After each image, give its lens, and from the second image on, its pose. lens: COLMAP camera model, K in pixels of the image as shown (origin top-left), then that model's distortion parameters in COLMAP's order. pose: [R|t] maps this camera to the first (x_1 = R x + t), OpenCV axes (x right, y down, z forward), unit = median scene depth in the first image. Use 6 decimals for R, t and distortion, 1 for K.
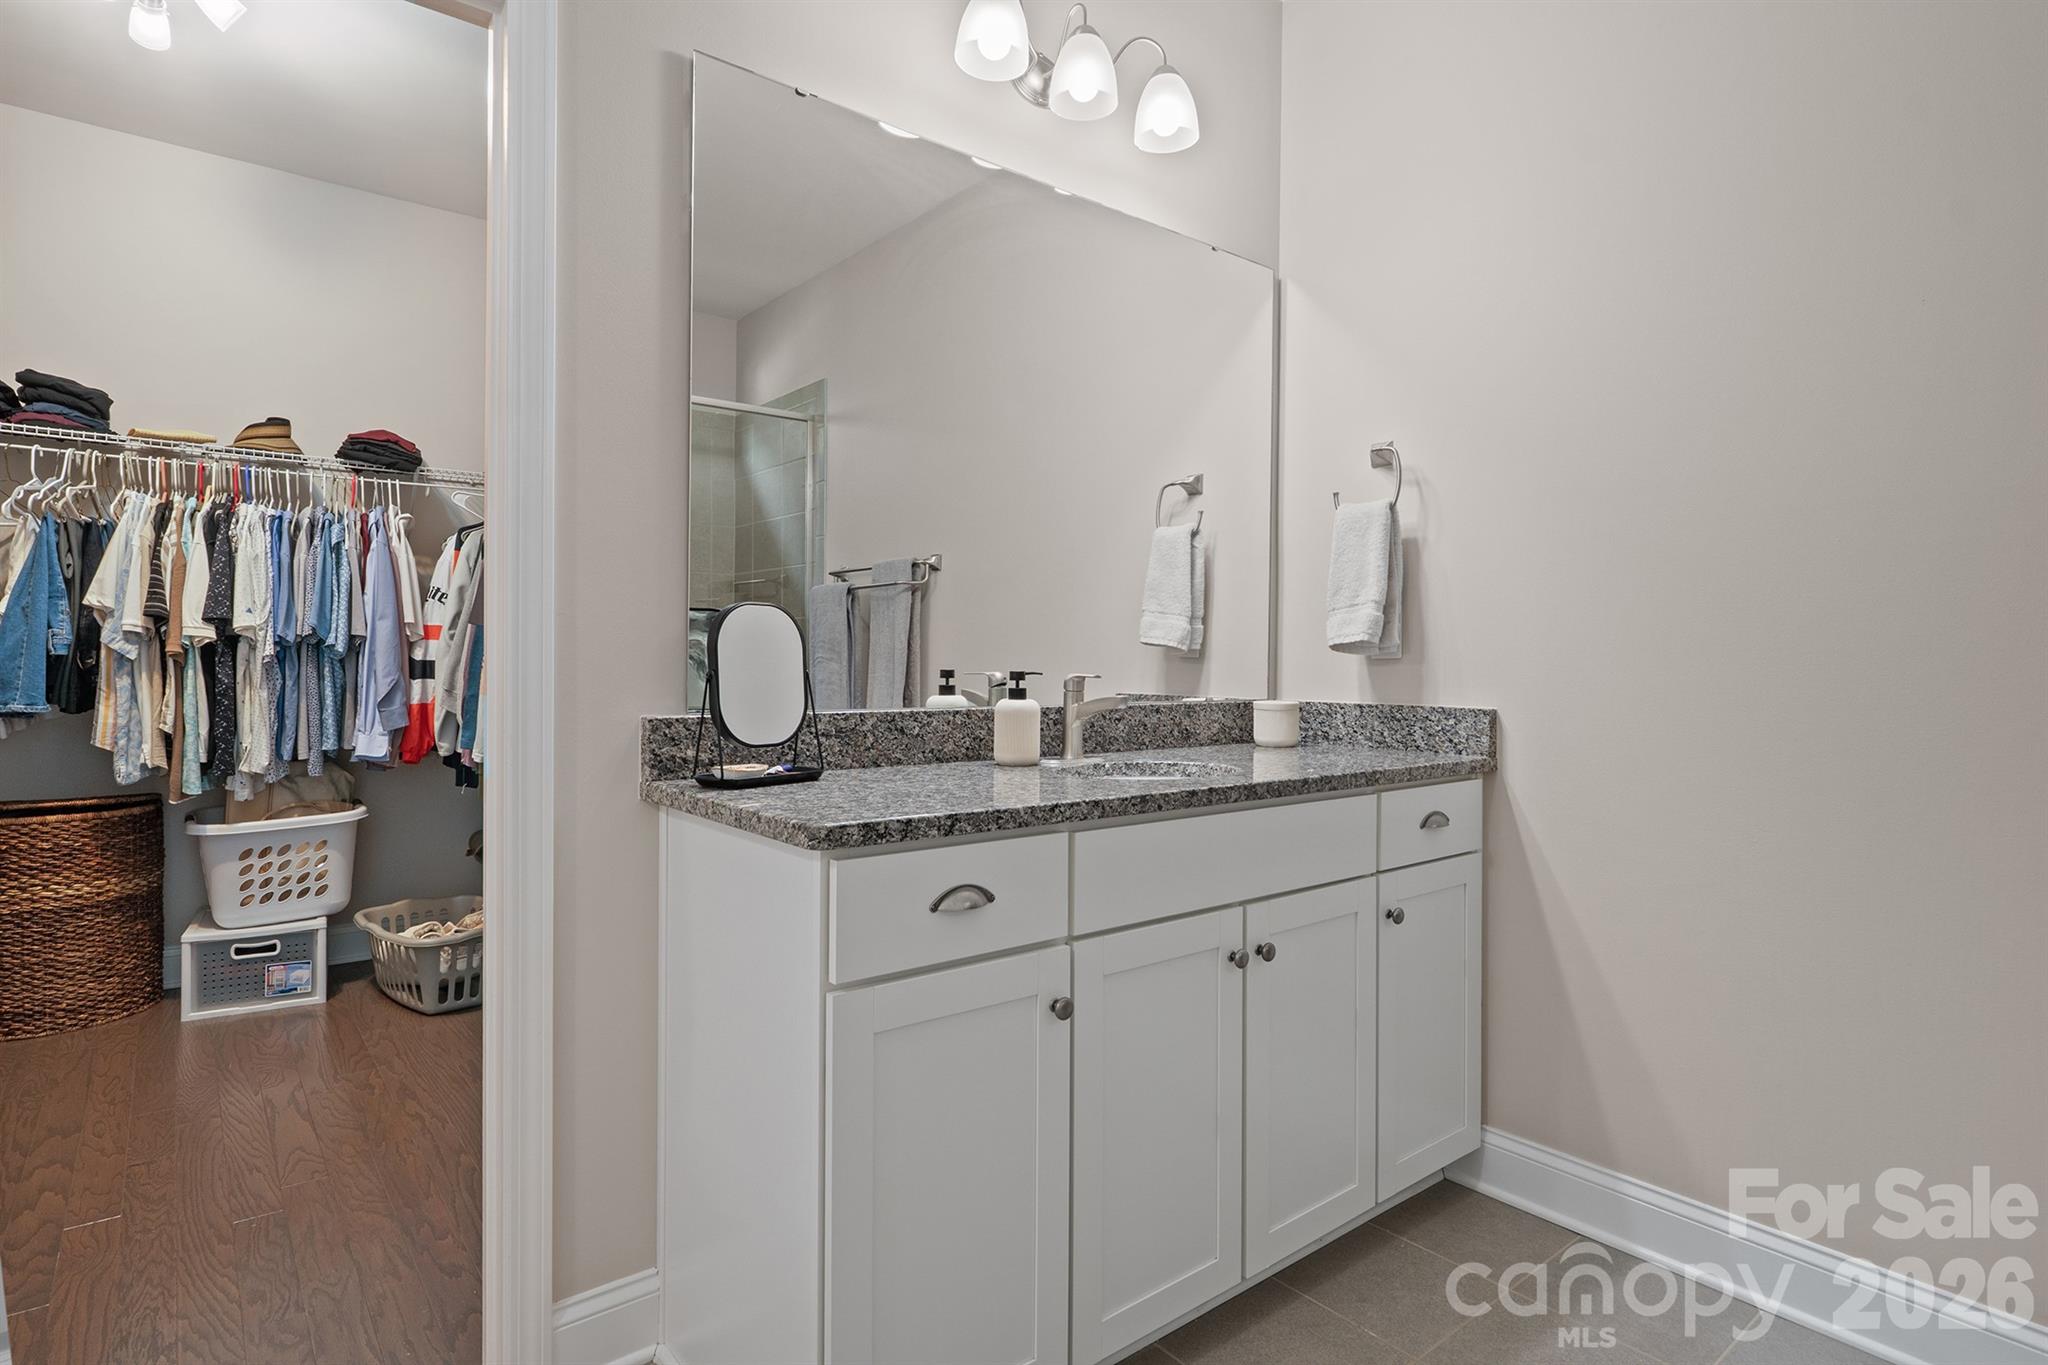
lens RADIAL K [[1068.0, 0, 1026.7], [0, 1068.0, 666.3], [0, 0, 1]] dist [-0.001379, -0.000157]
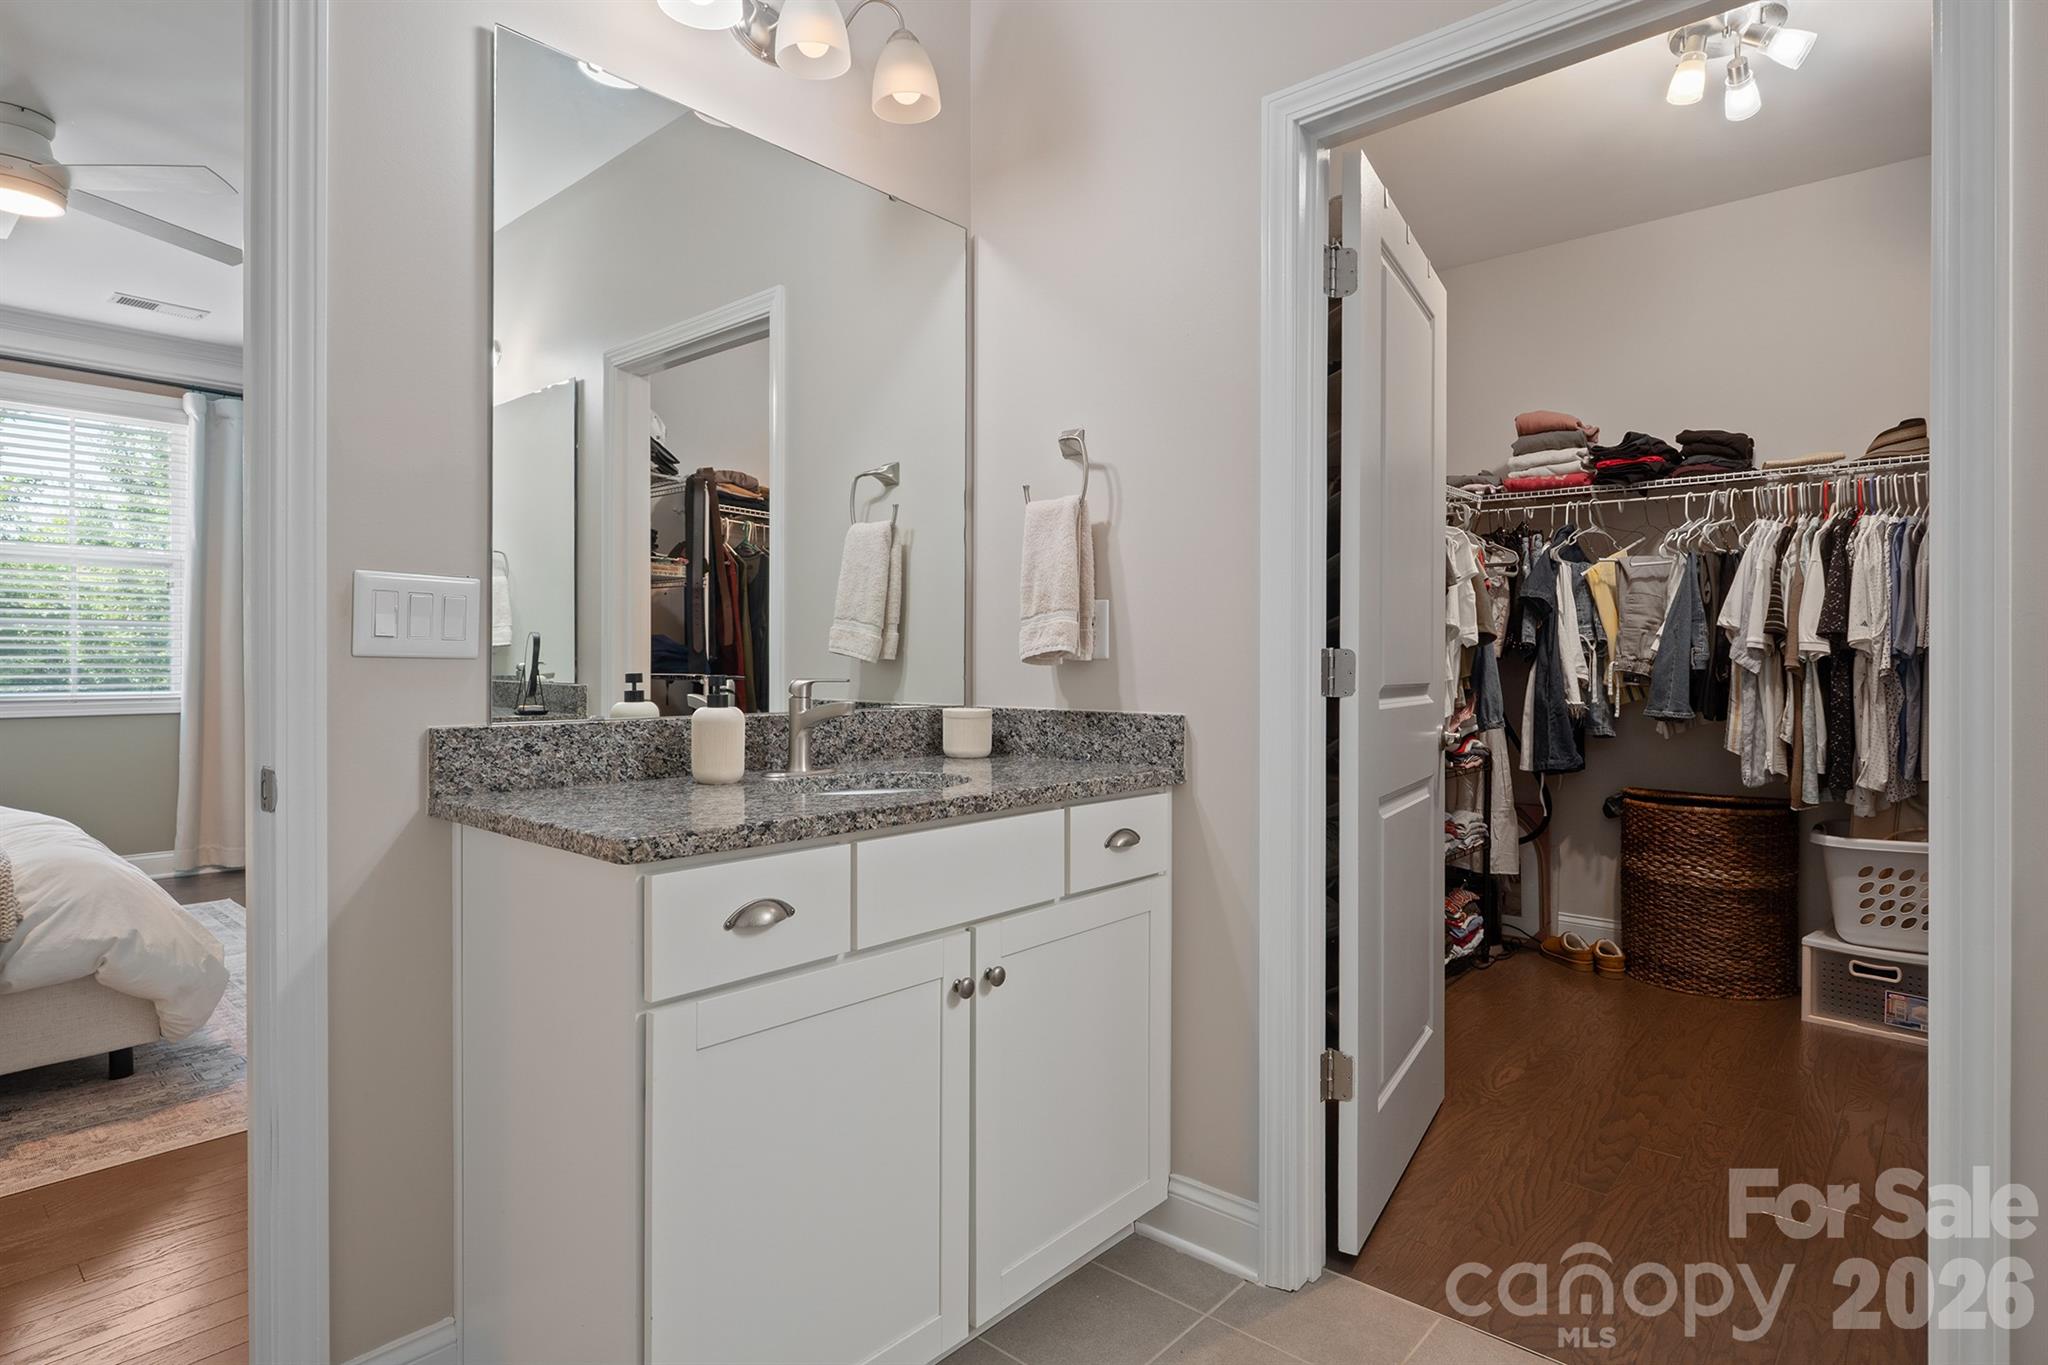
lens RADIAL K [[1068.0, 0, 1026.7], [0, 1068.0, 666.3], [0, 0, 1]] dist [-0.001379, -0.000157]
pose [[0.168118, -0.007359, -0.985739, 0.113285], [-0.005828, 0.999947, -0.008459, -0.000145], [0.985750, 0.007167, 0.168066, 0.074251]]
